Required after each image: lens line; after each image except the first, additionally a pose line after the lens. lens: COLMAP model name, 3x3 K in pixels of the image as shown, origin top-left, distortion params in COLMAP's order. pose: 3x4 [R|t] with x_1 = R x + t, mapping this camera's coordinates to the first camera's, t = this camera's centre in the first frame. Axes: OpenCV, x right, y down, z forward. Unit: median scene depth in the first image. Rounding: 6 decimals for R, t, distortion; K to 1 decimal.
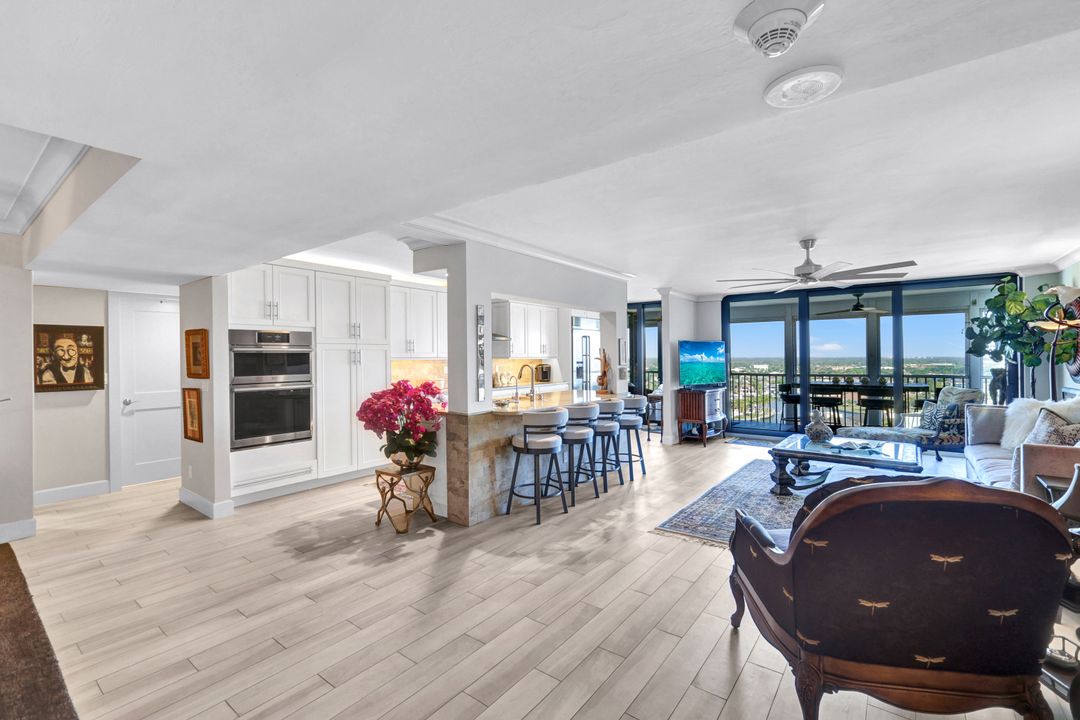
lens RADIAL K [[470.3, 0, 542.5], [0, 470.3, 366.1], [0, 0, 1]] dist [0.004919, -0.000638]
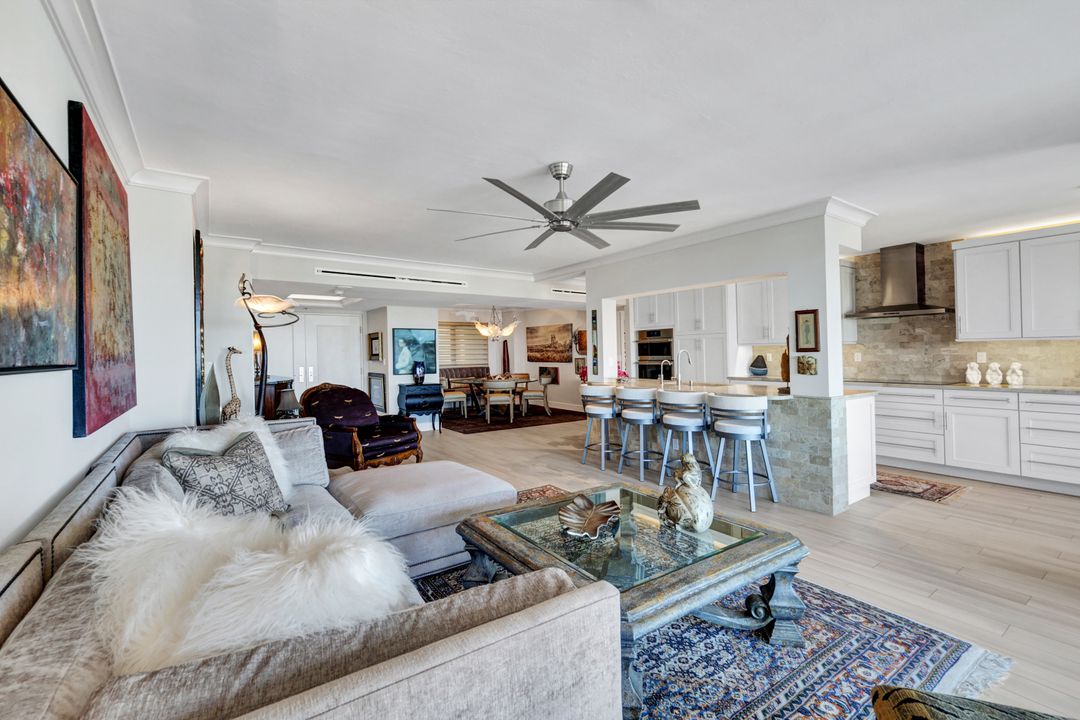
lens RADIAL K [[470.3, 0, 540.1], [0, 470.3, 352.1], [0, 0, 1]] dist [0.004919, -0.000638]
pose [[-0.304403, 0.006795, -0.952519, 1.187061], [-0.005510, 0.999945, 0.008894, -0.007394], [0.952527, 0.007956, -0.304349, 1.133631]]
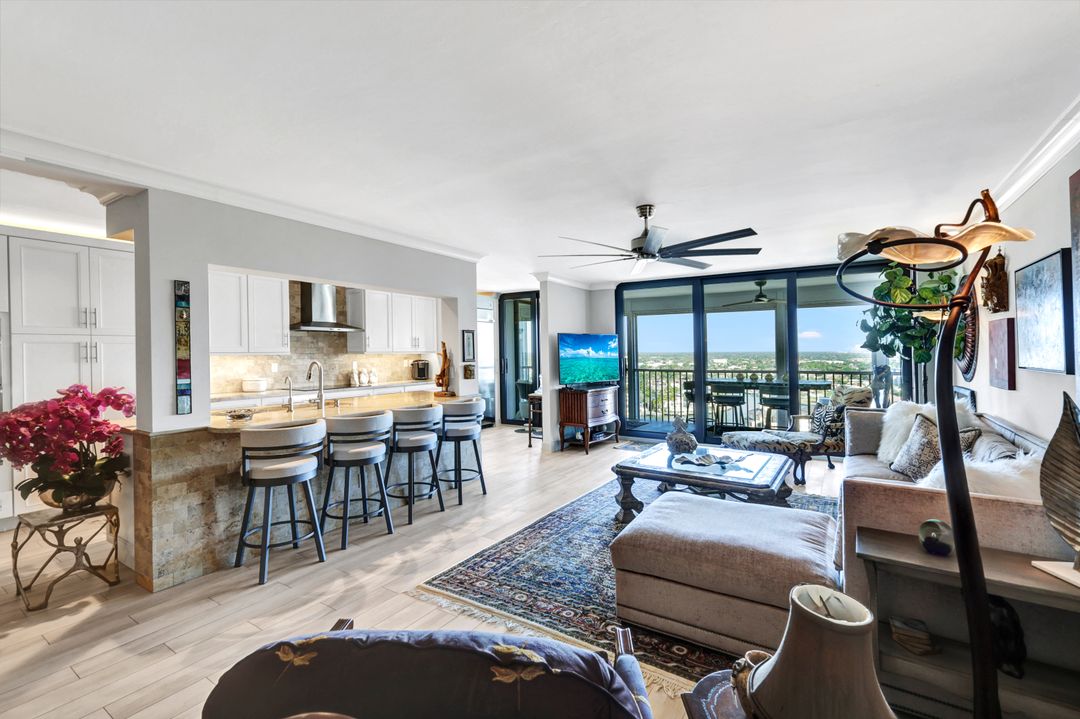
lens RADIAL K [[470.3, 0, 545.9], [0, 470.3, 360.2], [0, 0, 1]] dist [0.004919, -0.000638]
pose [[0.996822, -0.001286, 0.079651, 0.319776], [0.001332, 0.999999, -0.000522, -0.005684], [-0.079650, 0.000626, 0.996823, 0.211783]]
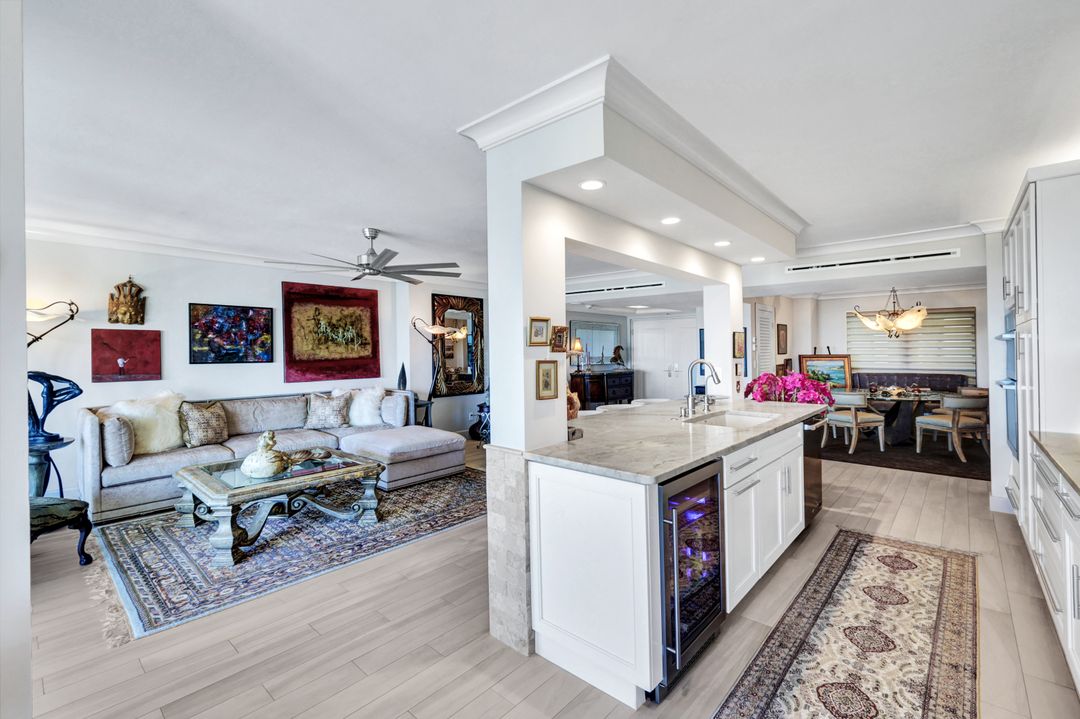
lens RADIAL K [[470.3, 0, 544.4], [0, 470.3, 348.0], [0, 0, 1]] dist [0.004919, -0.000638]
pose [[-0.997459, 0.011107, 0.070367, 0.158139], [0.012008, 0.999851, 0.012382, -0.033982], [-0.070219, 0.013196, -0.997444, 1.870567]]
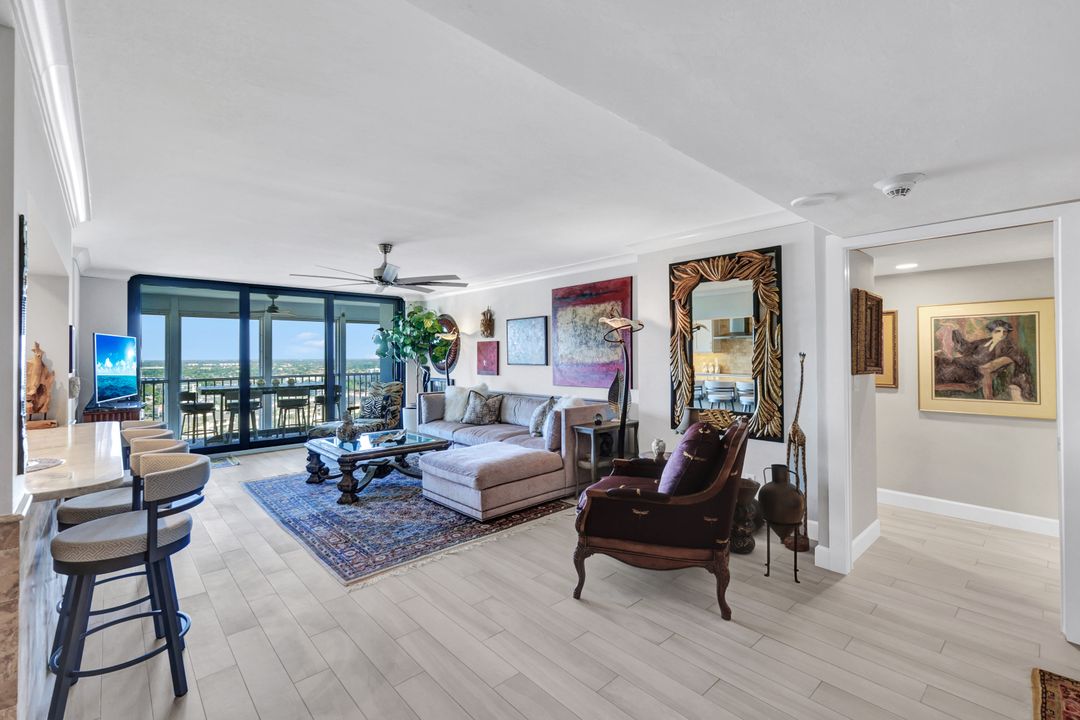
lens RADIAL K [[470.3, 0, 540.2], [0, 470.3, 349.1], [0, 0, 1]] dist [0.004919, -0.000638]
pose [[0.178462, 0.019496, 0.983754, -0.378479], [0.023853, 0.999424, -0.024134, -0.004116], [-0.983658, 0.027772, 0.177894, 0.464664]]
